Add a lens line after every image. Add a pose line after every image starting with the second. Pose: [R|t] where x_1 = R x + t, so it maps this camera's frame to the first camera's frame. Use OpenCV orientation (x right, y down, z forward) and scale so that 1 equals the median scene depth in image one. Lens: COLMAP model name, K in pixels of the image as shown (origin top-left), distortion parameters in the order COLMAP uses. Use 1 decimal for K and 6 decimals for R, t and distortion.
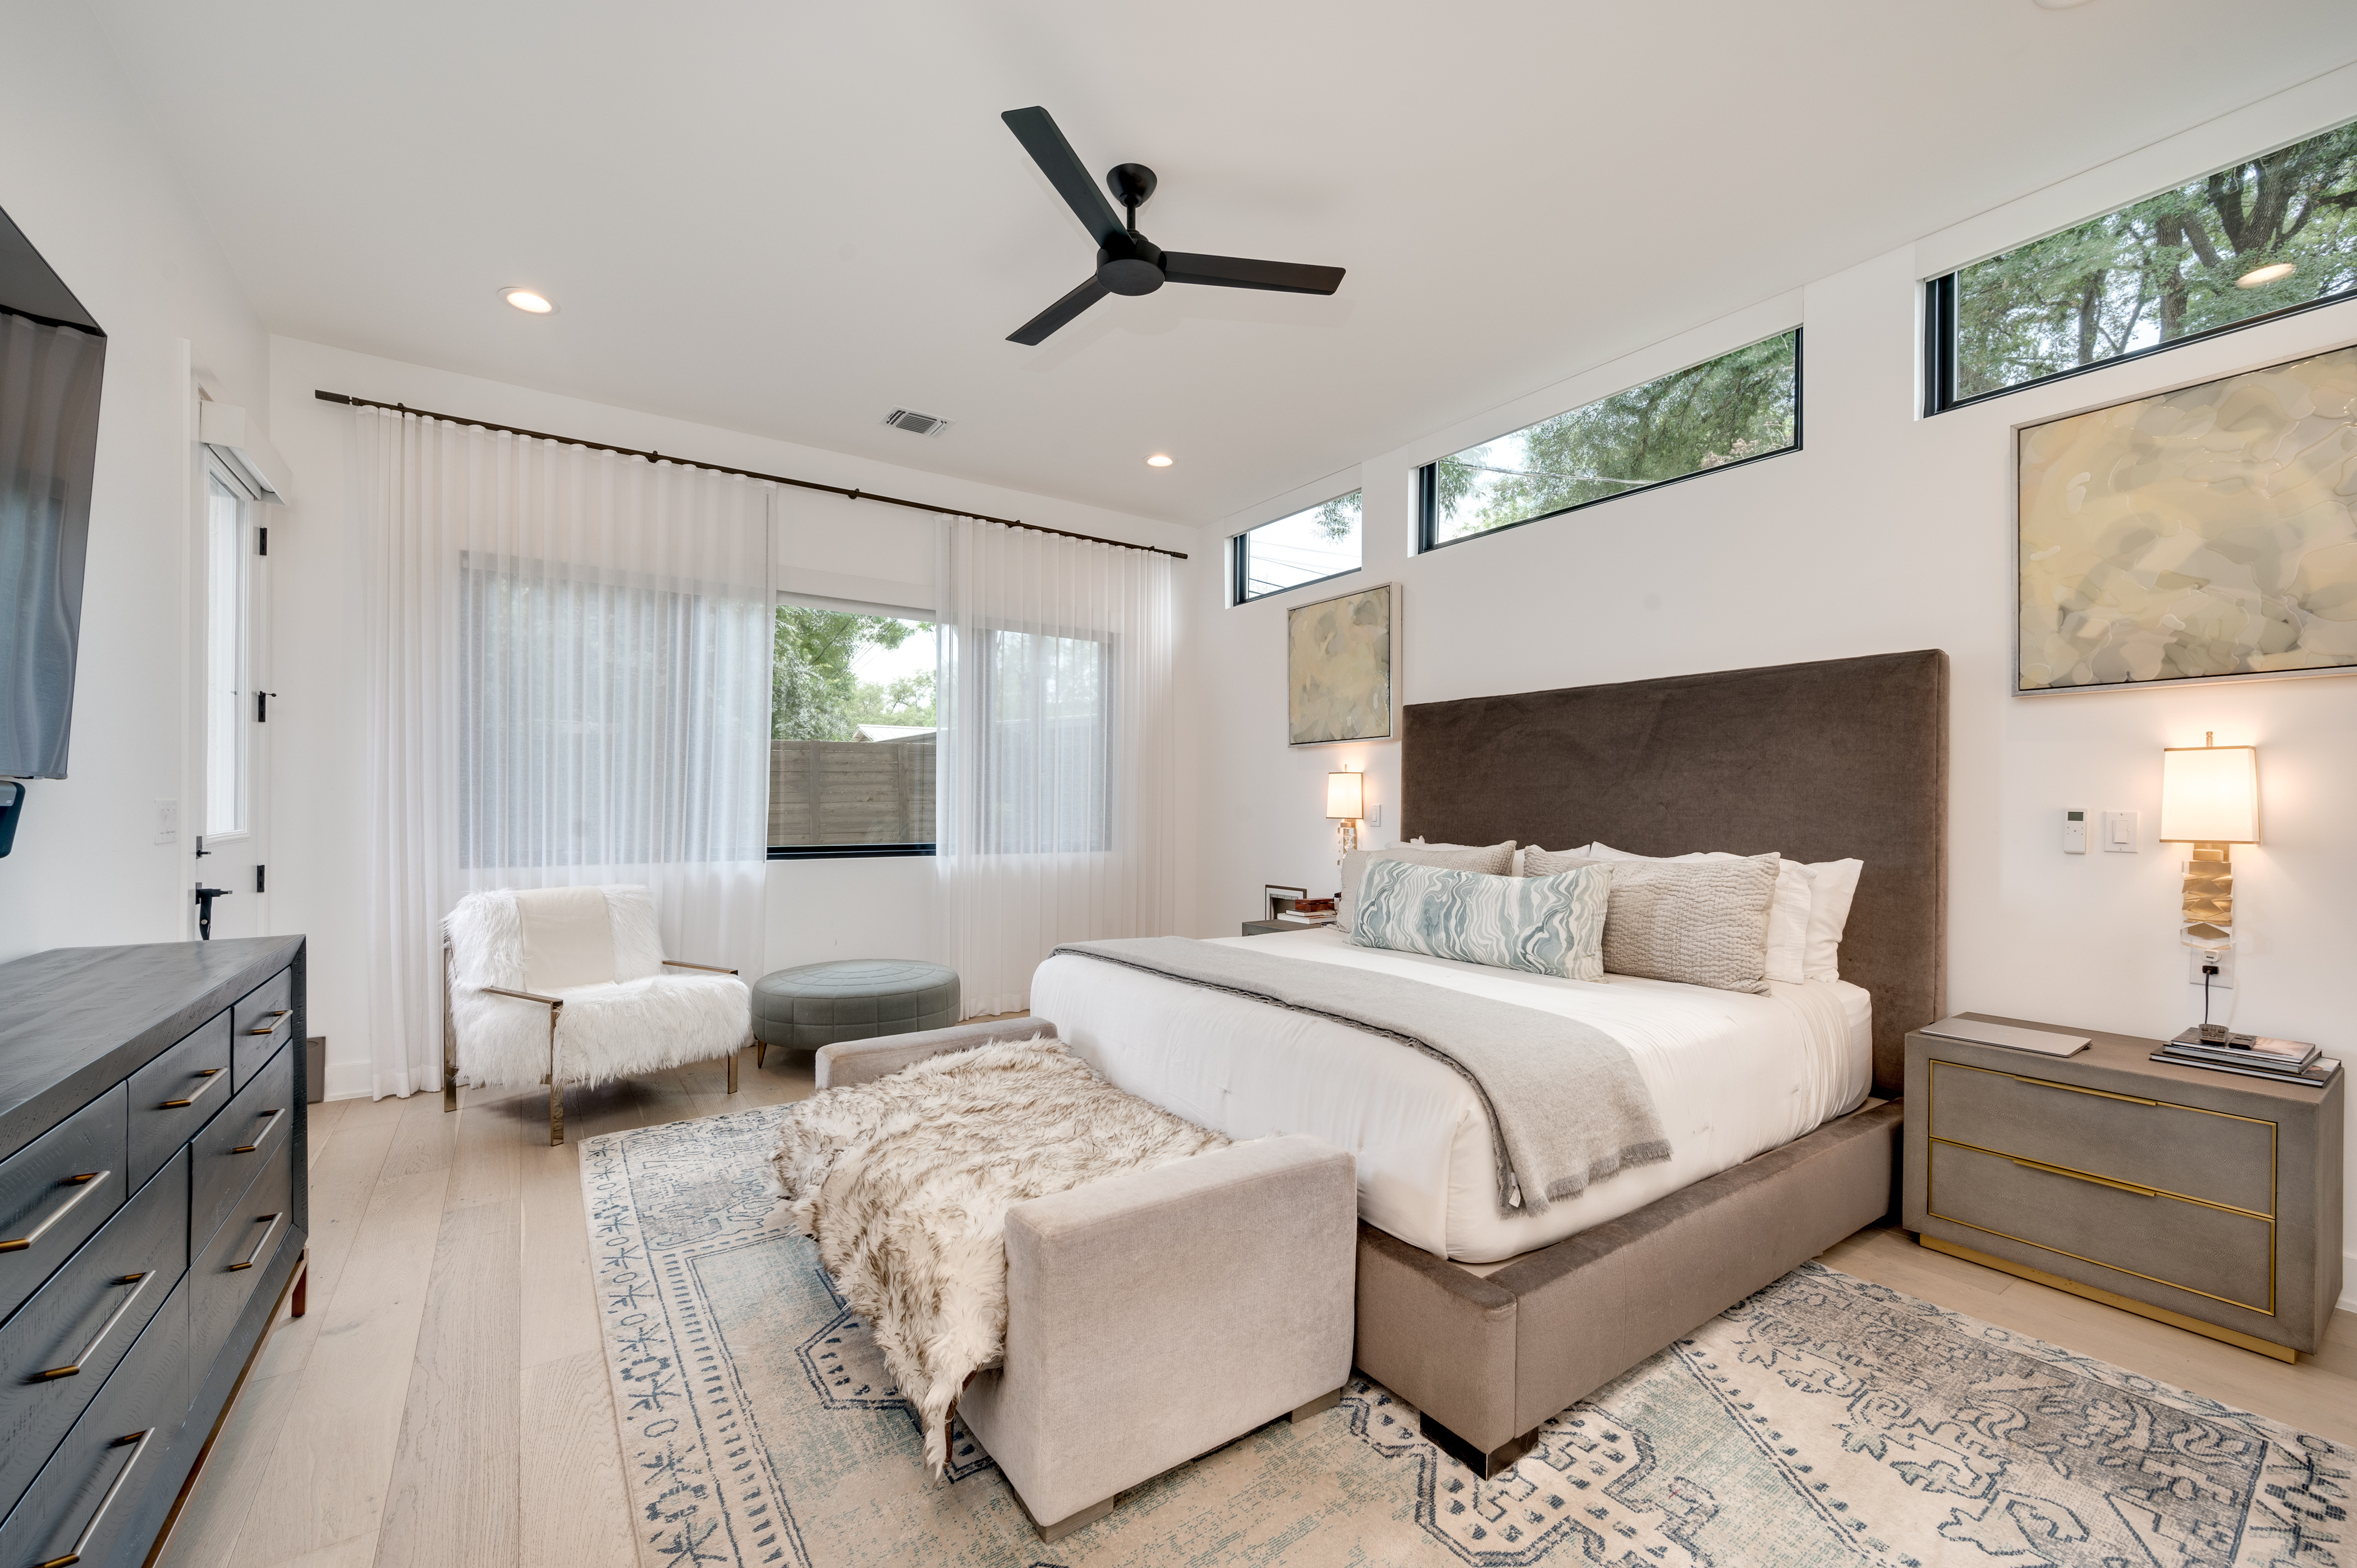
lens RADIAL K [[965.1, 0, 1161.8], [0, 965.1, 798.5], [0, 0, 1]] dist [-0.001951, -0.000864]
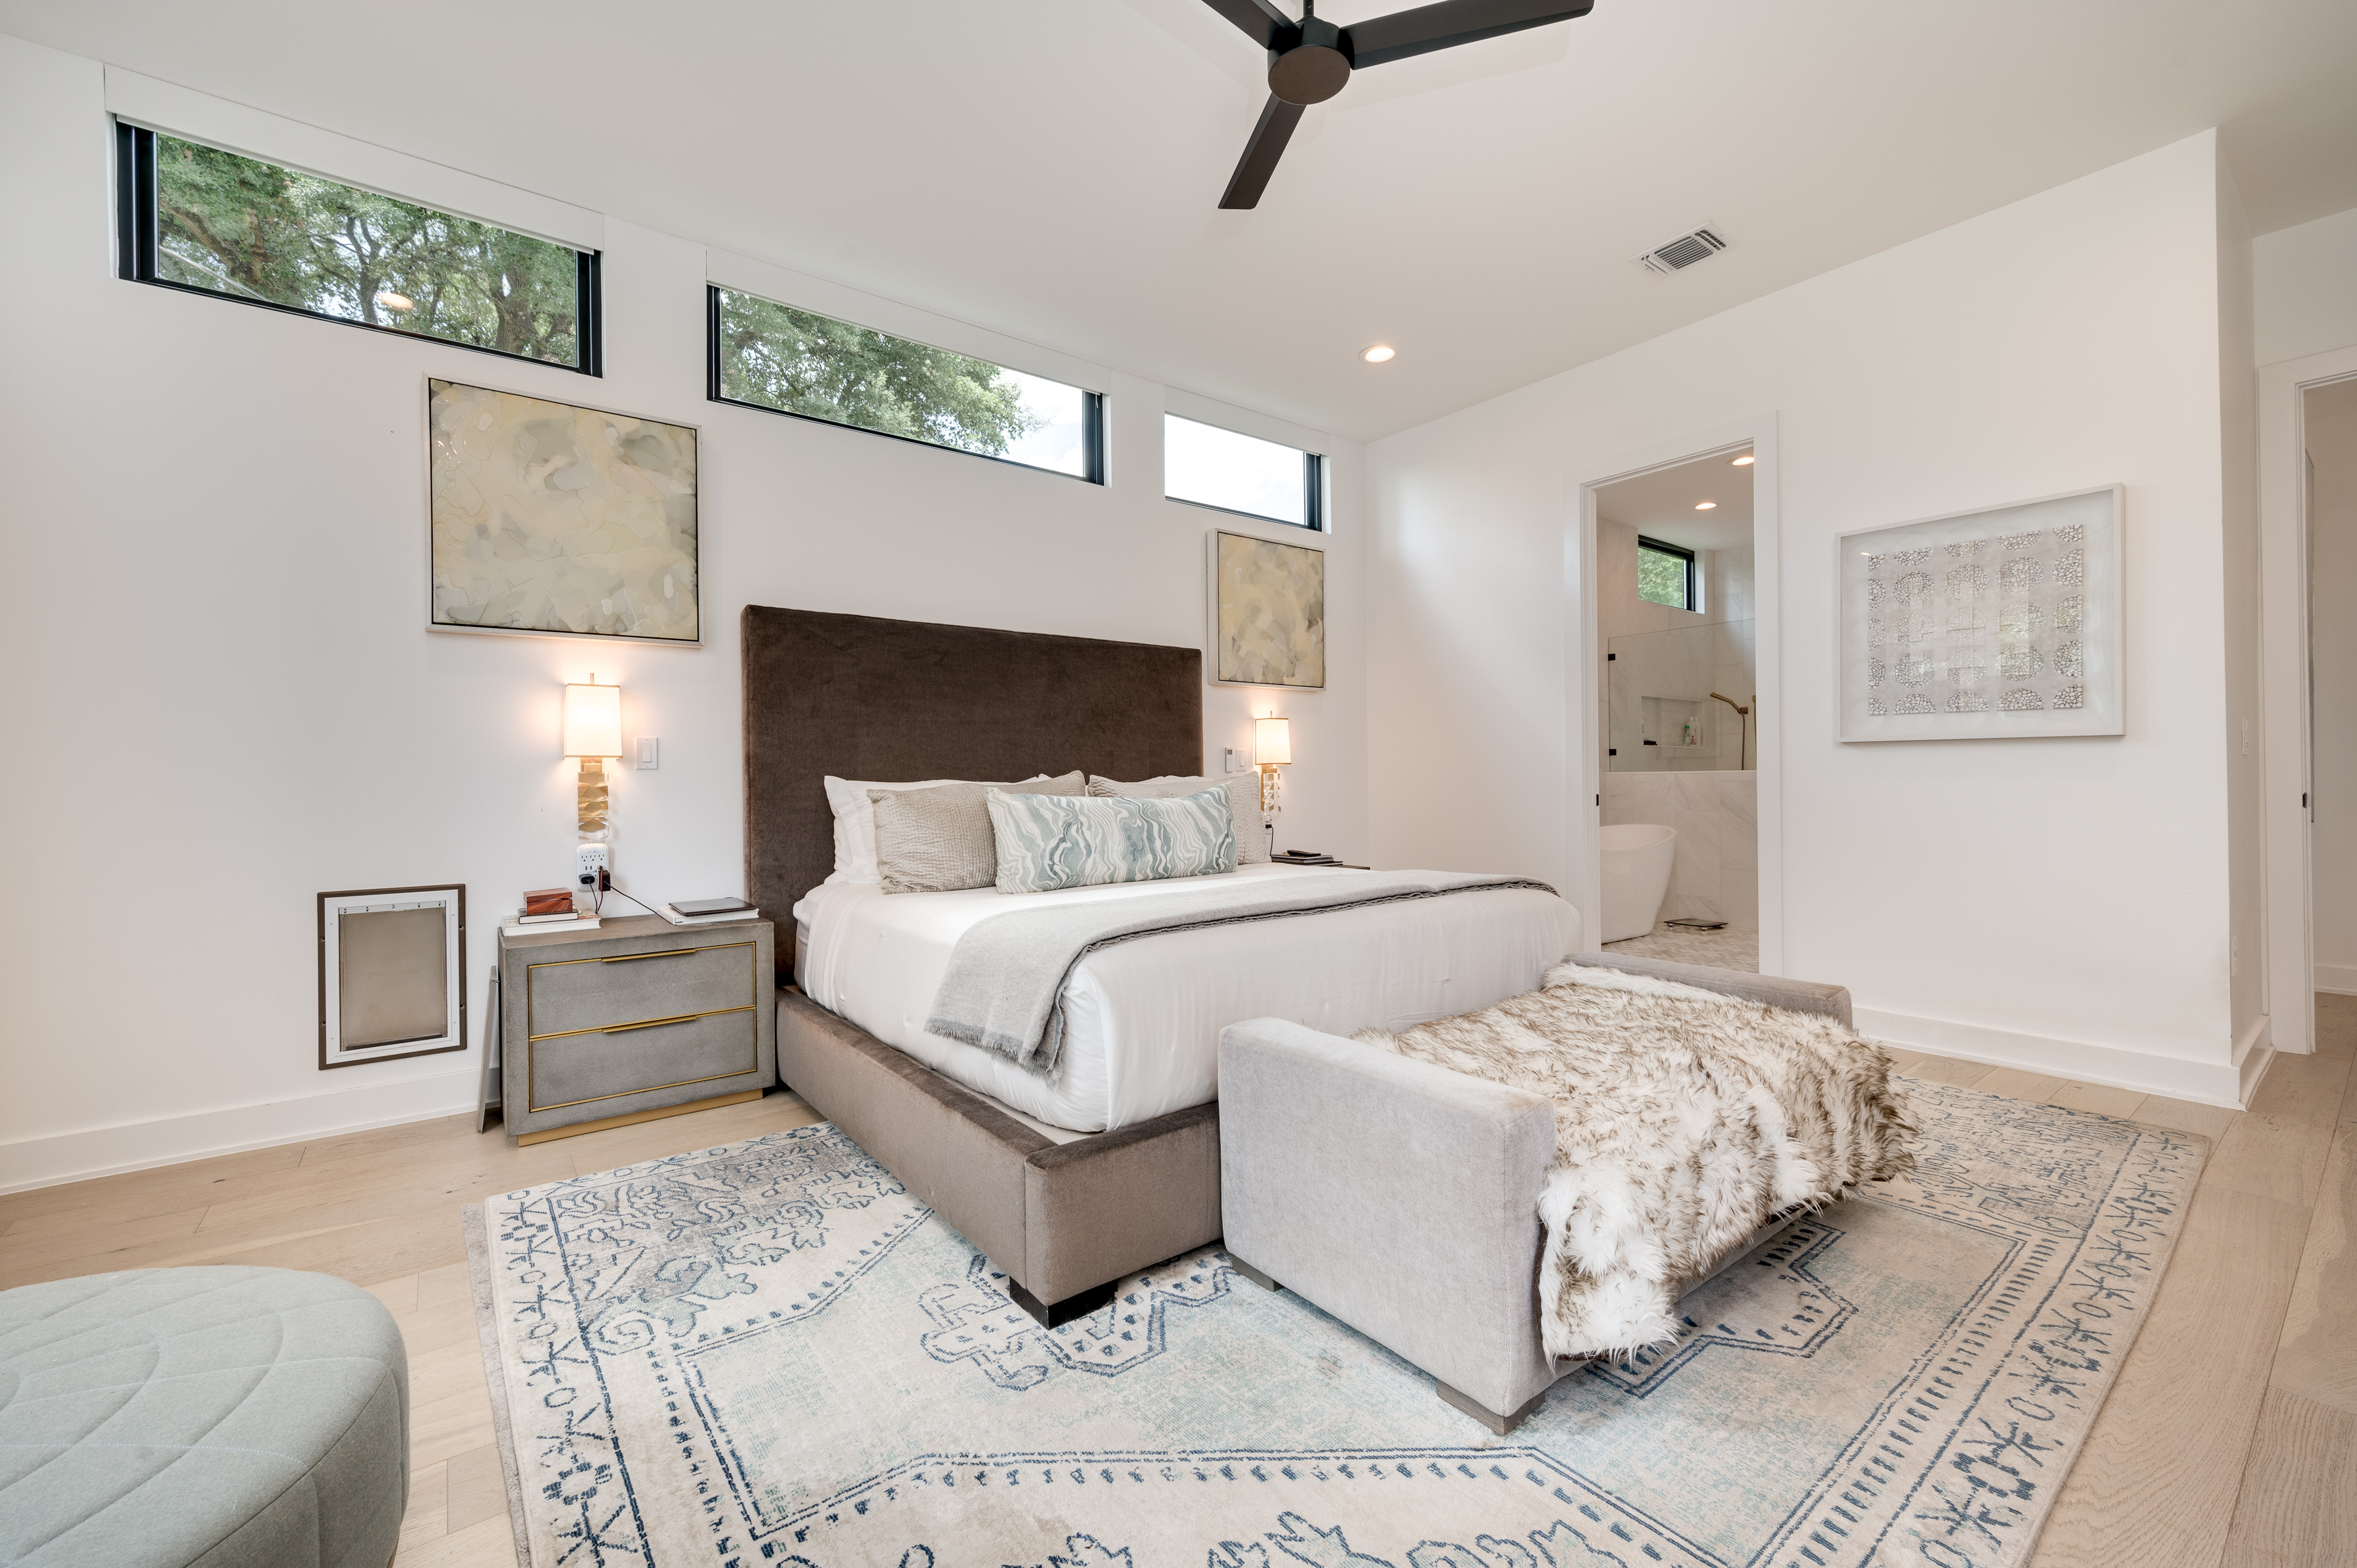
lens RADIAL K [[965.1, 0, 1185.5], [0, 965.1, 784.6], [0, 0, 1]] dist [-0.001951, -0.000864]
pose [[-0.074242, -0.007739, 0.997210, -0.758503], [0.004196, 0.999959, 0.008072, 0.055475], [-0.997231, 0.004783, -0.074207, 1.048210]]
